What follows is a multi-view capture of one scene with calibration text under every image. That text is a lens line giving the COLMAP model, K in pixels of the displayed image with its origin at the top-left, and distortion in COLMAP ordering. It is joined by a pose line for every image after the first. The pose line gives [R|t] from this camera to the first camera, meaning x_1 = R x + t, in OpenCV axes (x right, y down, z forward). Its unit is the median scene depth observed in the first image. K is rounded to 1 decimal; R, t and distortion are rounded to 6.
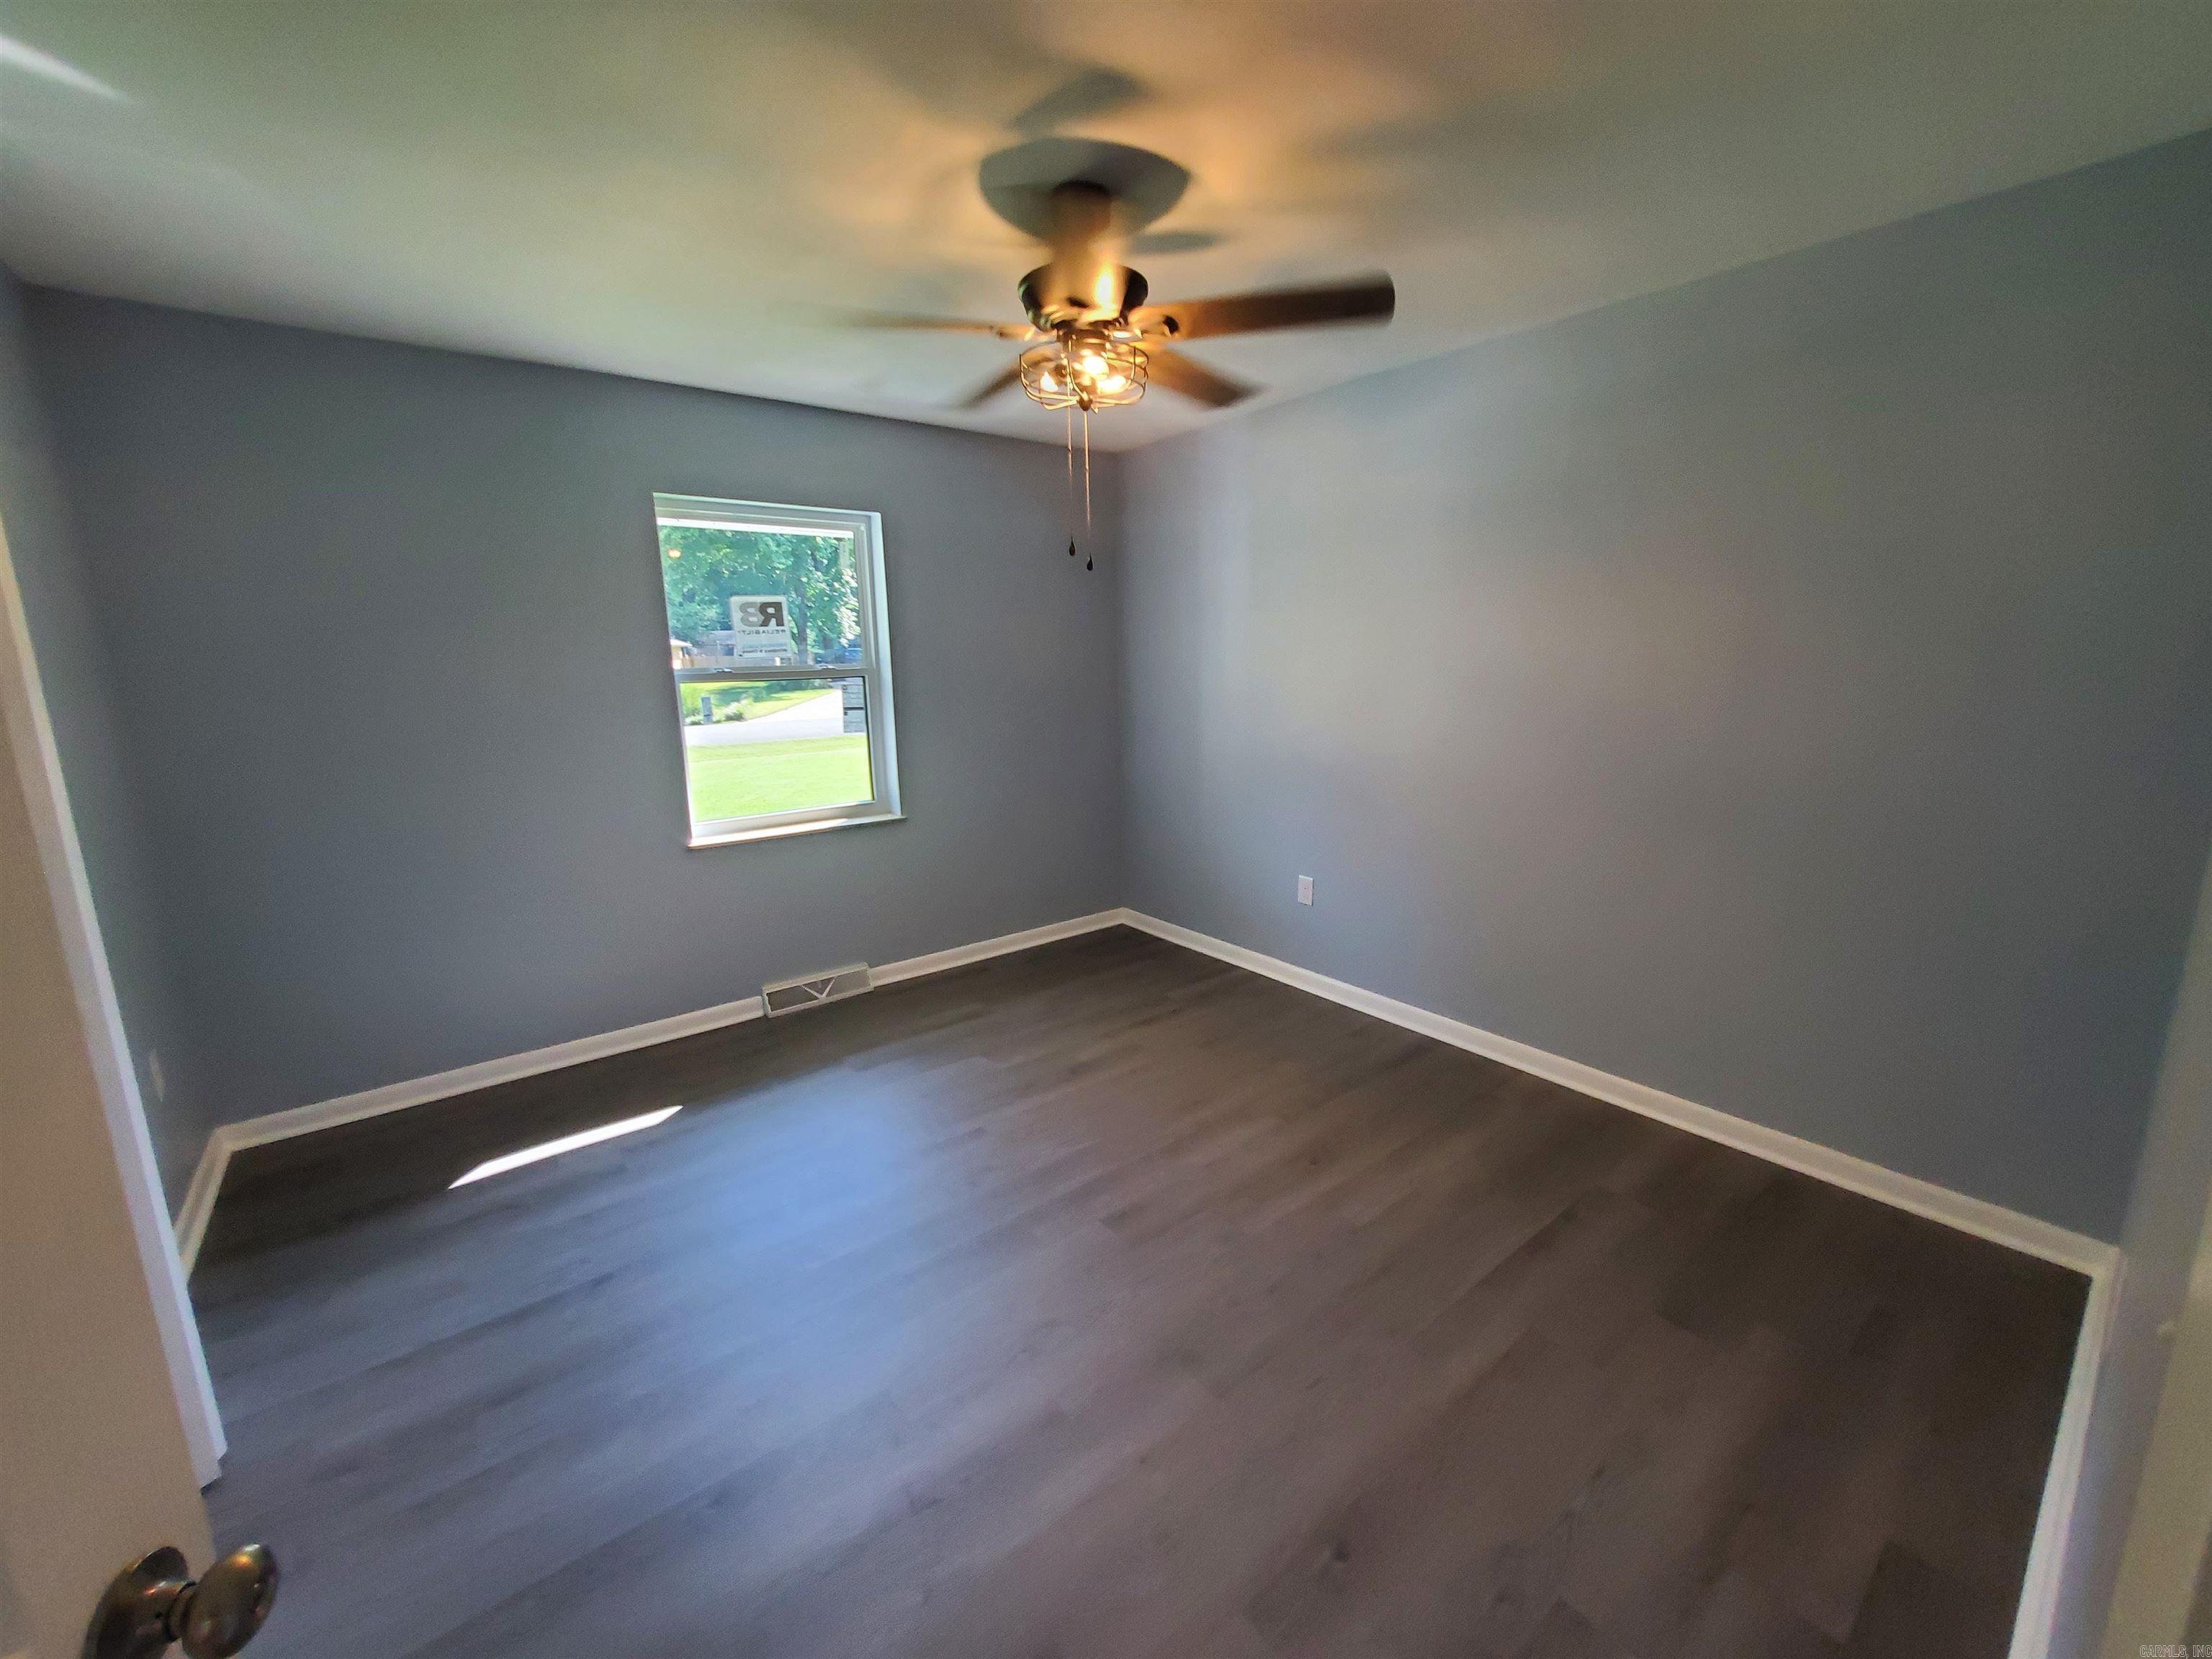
lens RADIAL K [[873.9, 0, 1112.8], [0, 873.9, 817.6], [0, 0, 1]] dist [-0.001751, -0.003328]
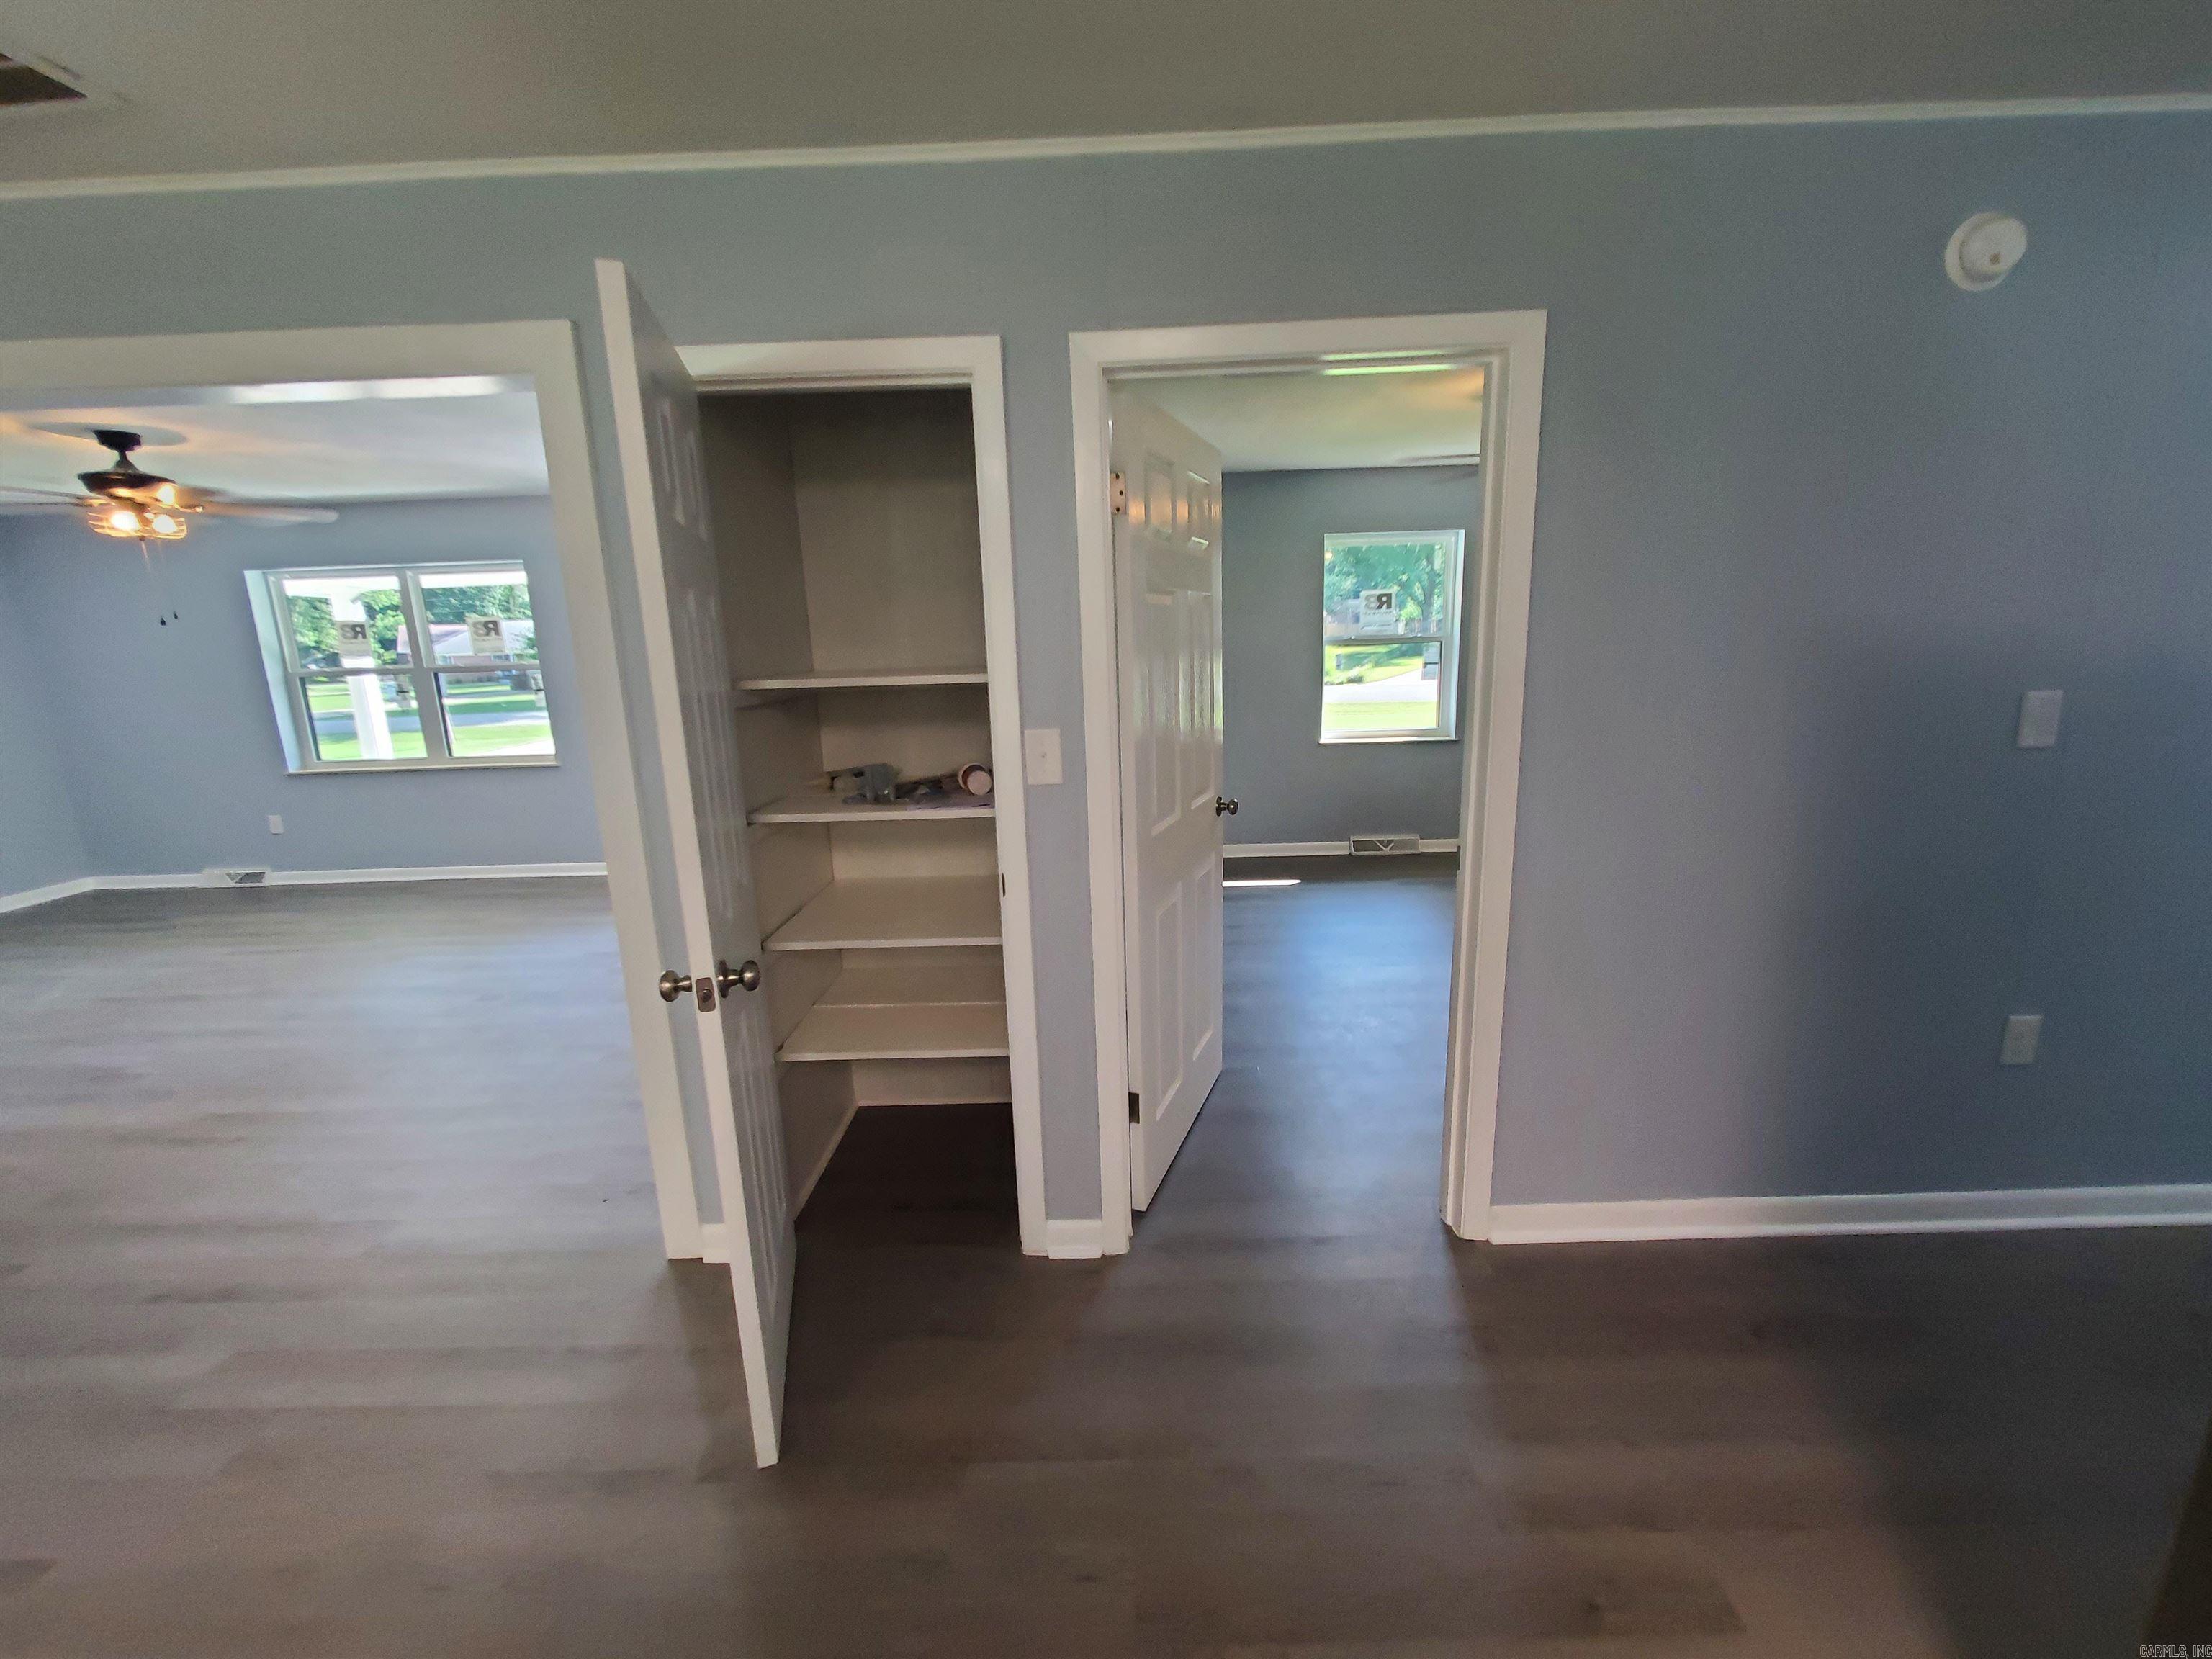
lens RADIAL K [[881.7, 0, 1118.5], [0, 881.7, 821.1], [0, 0, 1]] dist [-0.003930, -0.000496]
pose [[0.785811, 0.123220, -0.606068, 0.235172], [-0.099416, 0.992375, 0.072861, 0.087610], [0.610424, 0.002998, 0.792069, -0.527770]]
